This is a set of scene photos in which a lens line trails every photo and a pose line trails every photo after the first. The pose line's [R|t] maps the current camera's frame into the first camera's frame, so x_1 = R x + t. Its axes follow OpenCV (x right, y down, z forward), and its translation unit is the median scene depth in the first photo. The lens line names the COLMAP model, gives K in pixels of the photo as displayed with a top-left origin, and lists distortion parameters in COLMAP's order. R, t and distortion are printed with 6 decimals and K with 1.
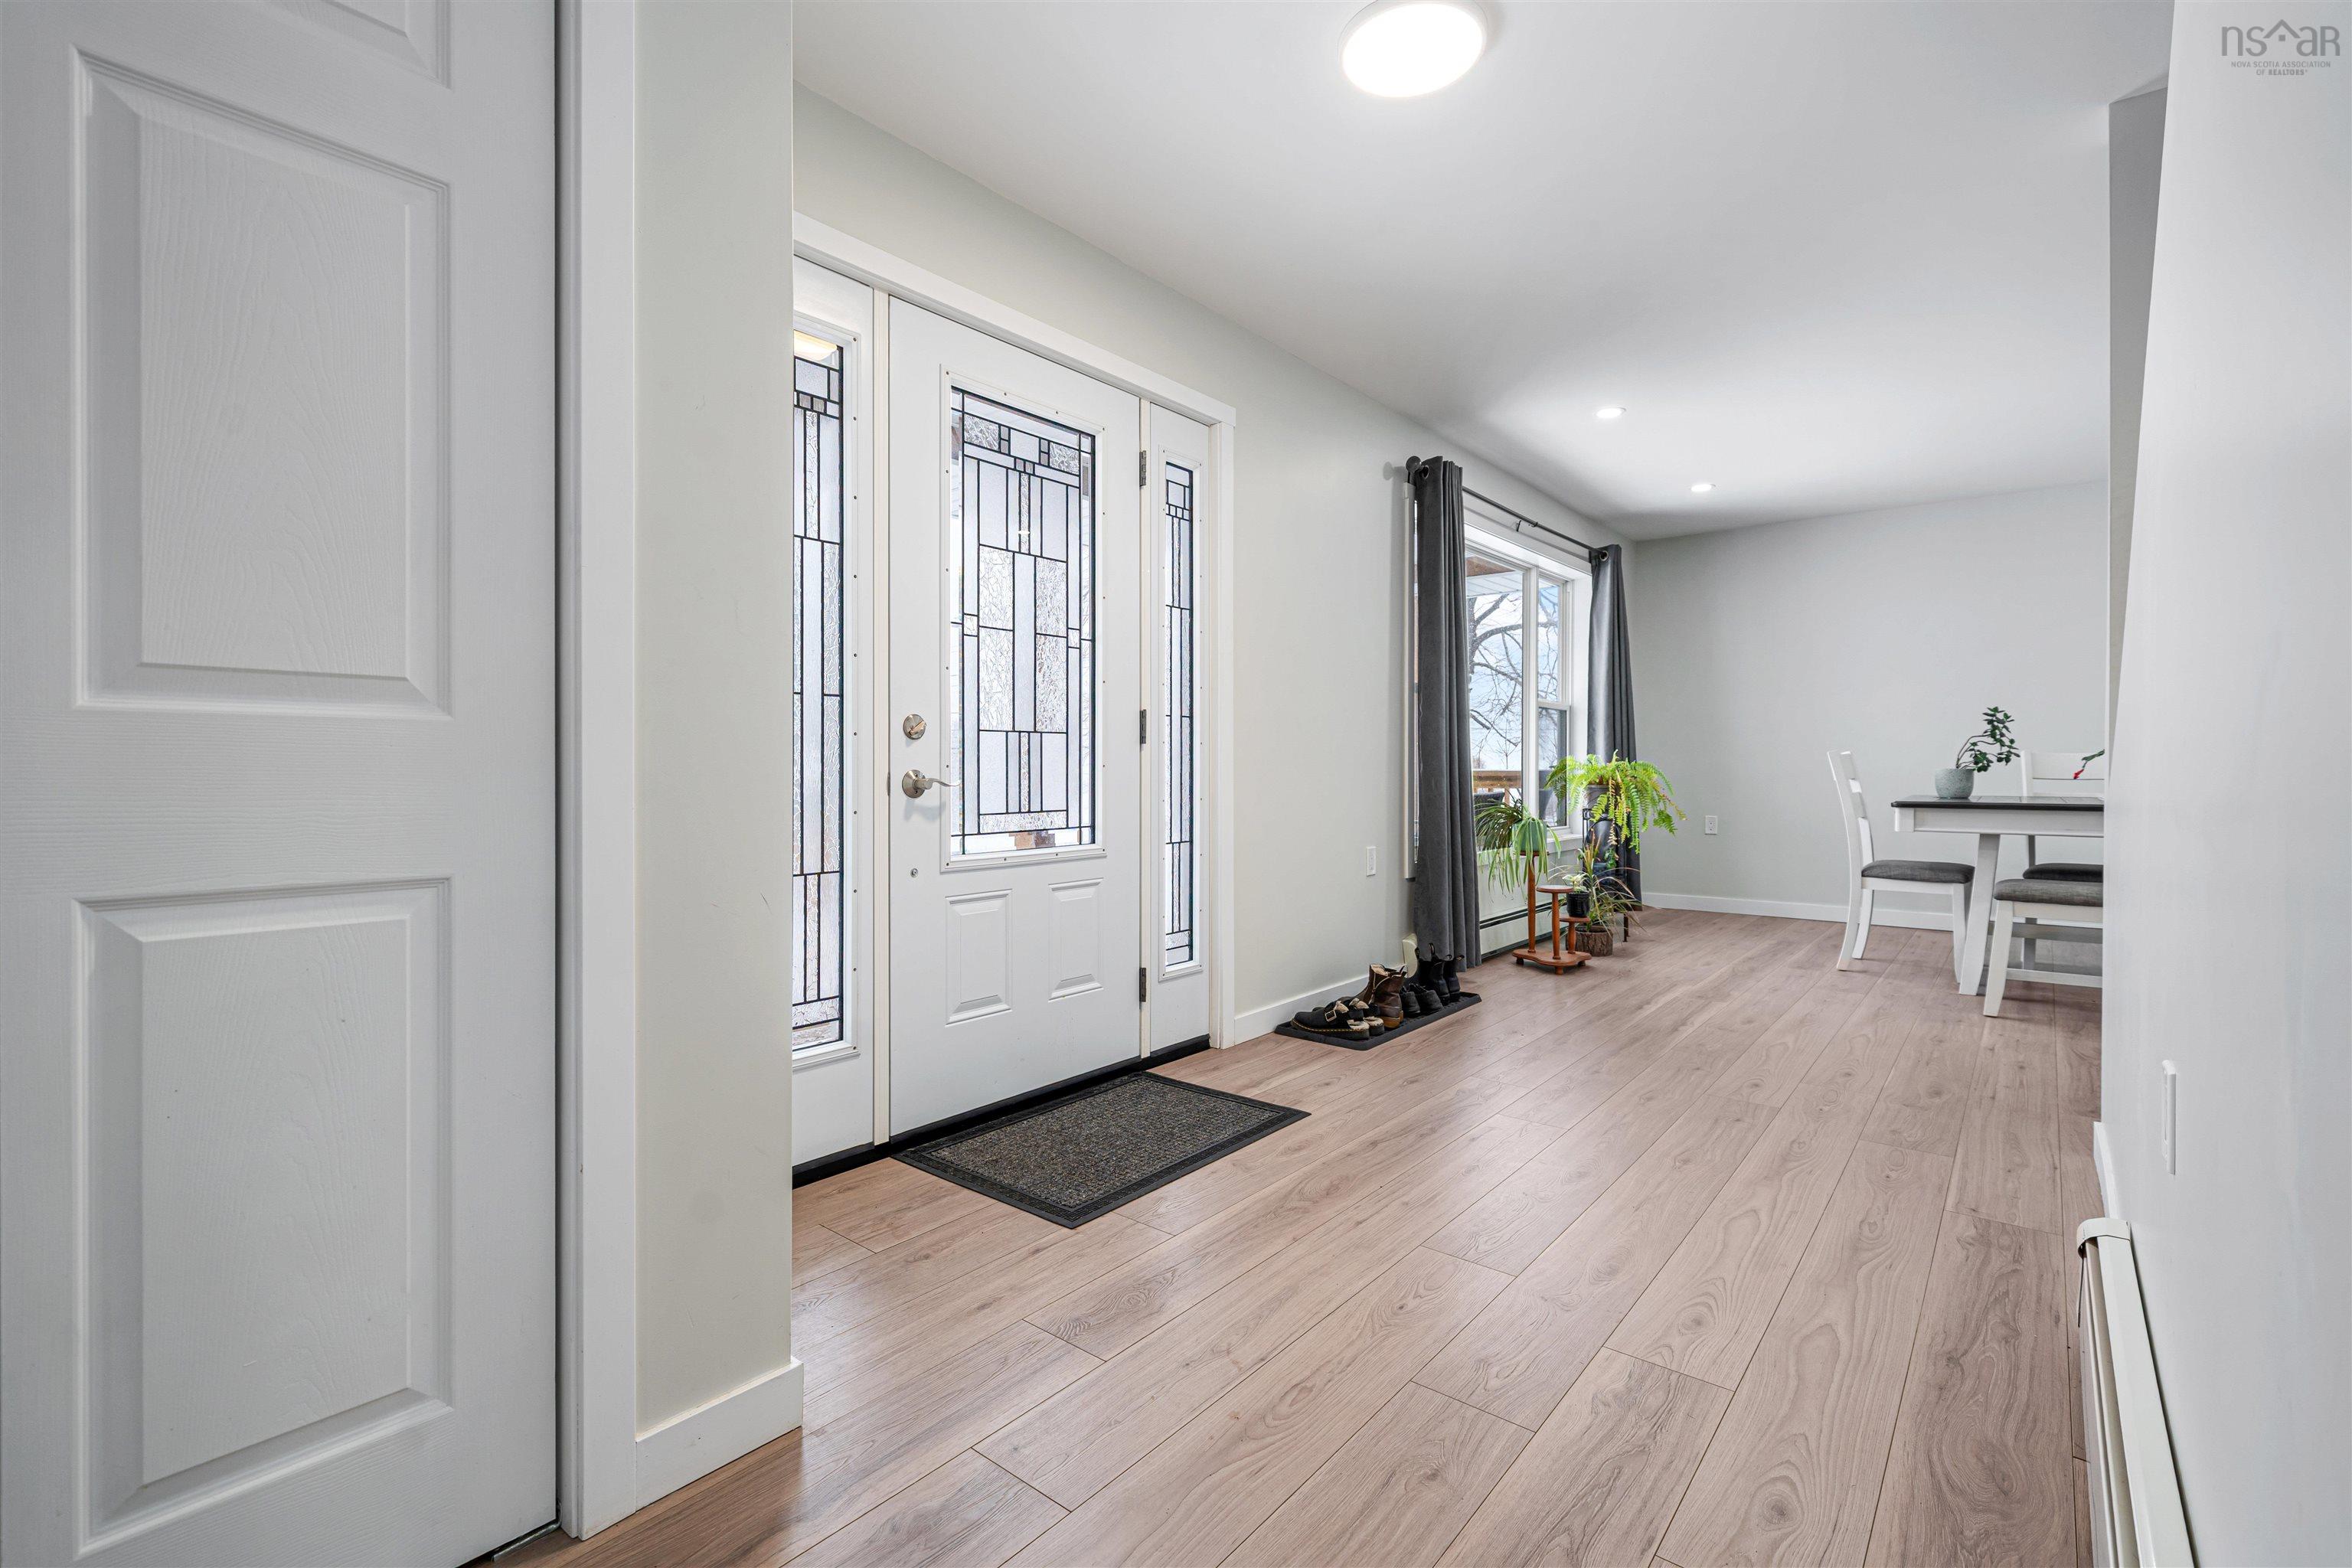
lens RADIAL K [[1048.2, 0, 1178.0], [0, 1048.2, 772.5], [0, 0, 1]] dist [-0.002013, 0.000188]
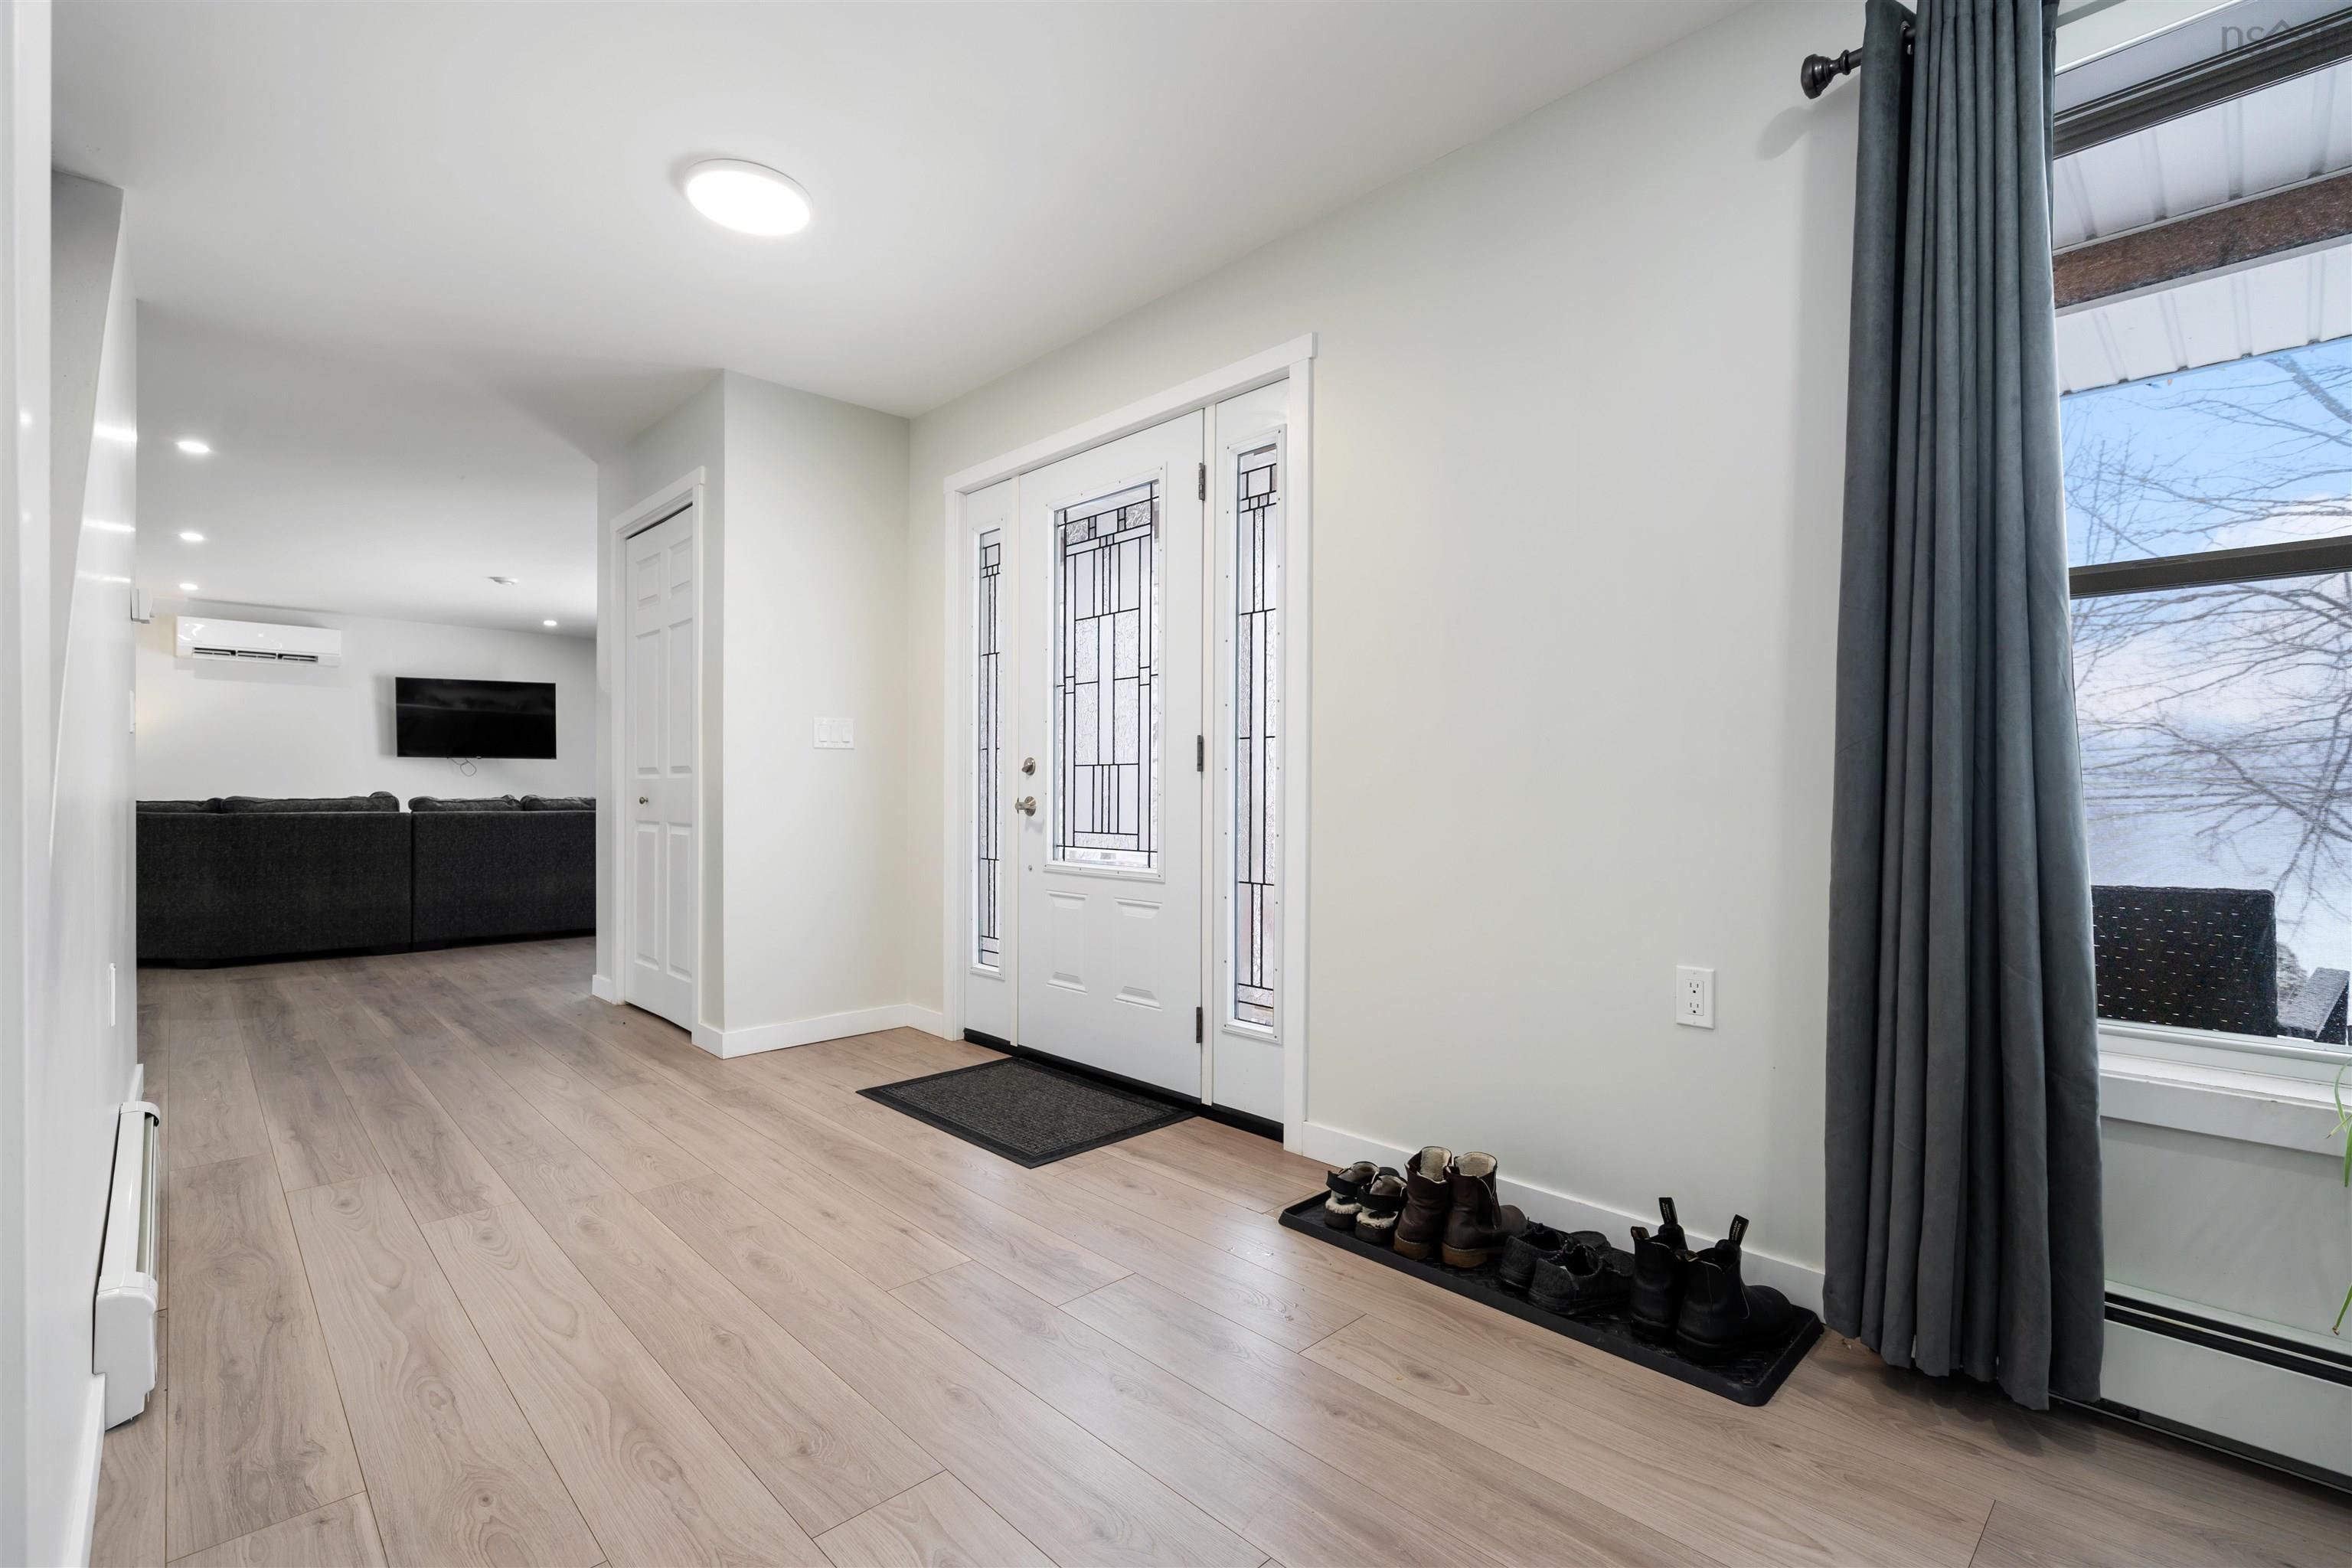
lens RADIAL K [[1041.1, 0, 1171.9], [0, 1041.1, 798.4], [0, 0, 1]] dist [-0.002602, -0.000122]
pose [[-0.114532, 0.002818, -0.993416, 1.036110], [-0.013148, 0.999904, 0.004353, -0.007272], [0.993333, 0.013560, -0.114484, 1.237543]]
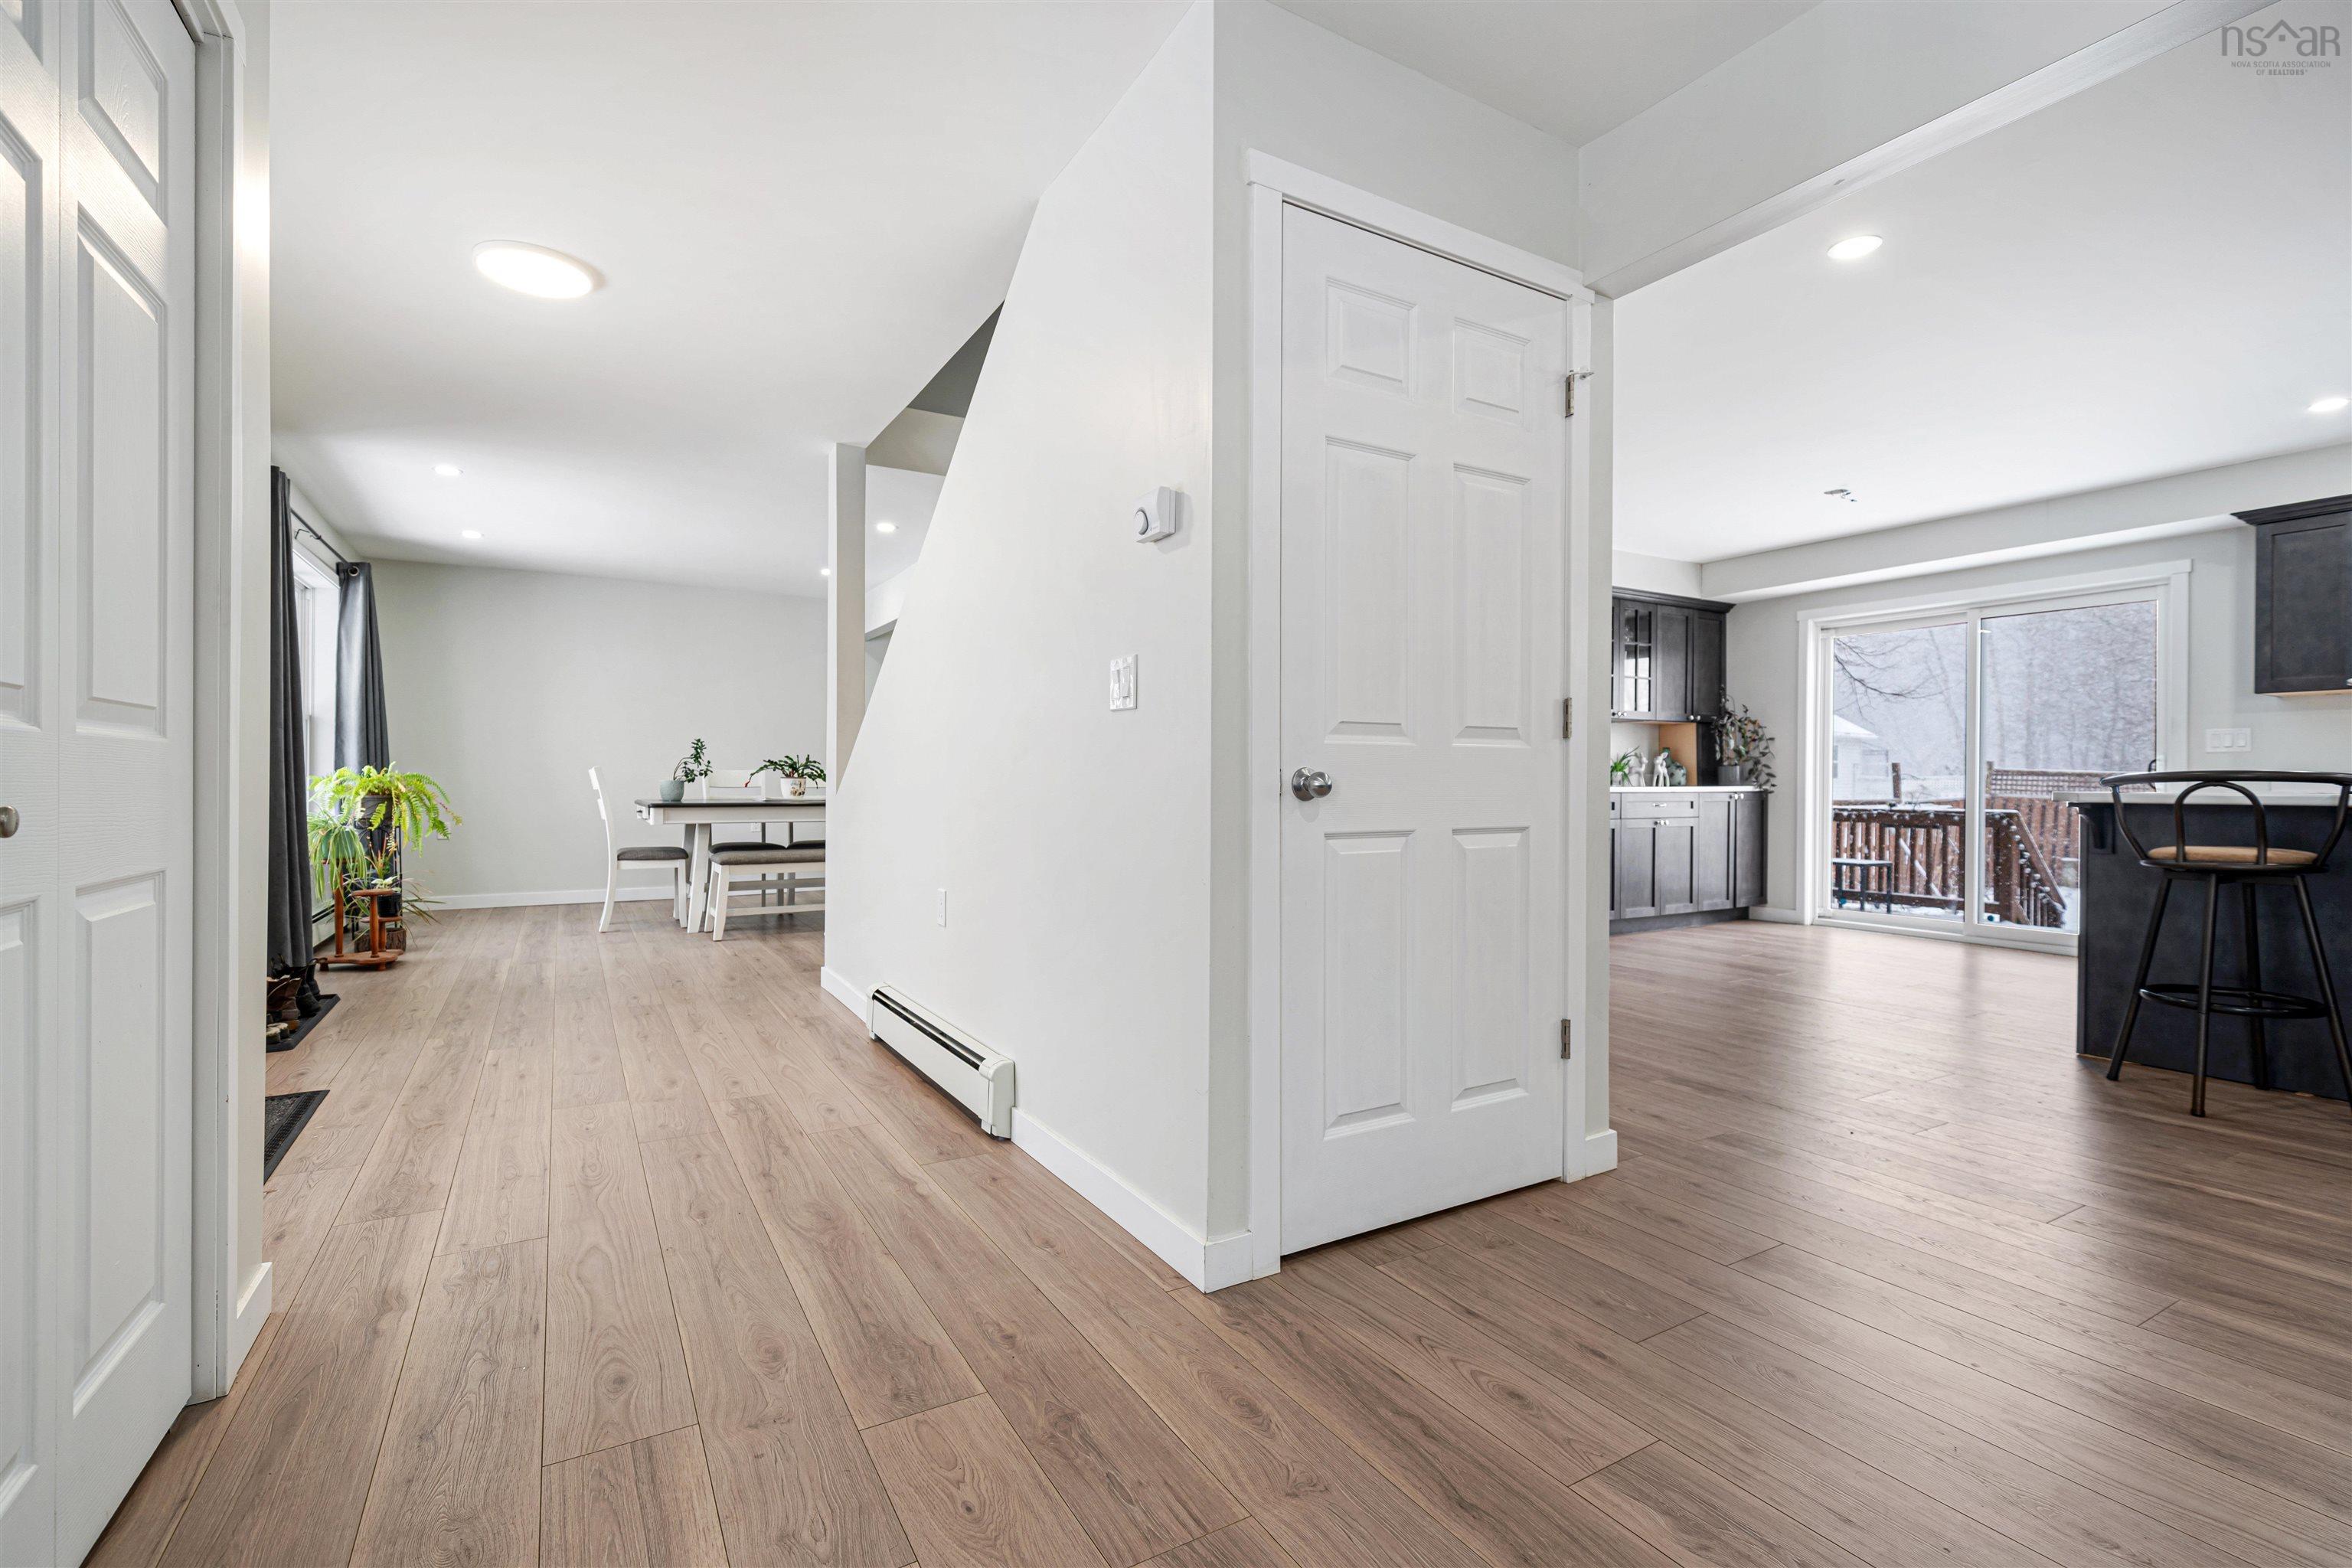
lens RADIAL K [[1048.2, 0, 1178.0], [0, 1048.2, 772.5], [0, 0, 1]] dist [-0.002013, 0.000188]
pose [[0.340361, 0.008816, 0.940253, -0.619073], [0.000766, 0.999953, -0.009653, -0.000008], [-0.940294, 0.004006, 0.340339, -0.227329]]
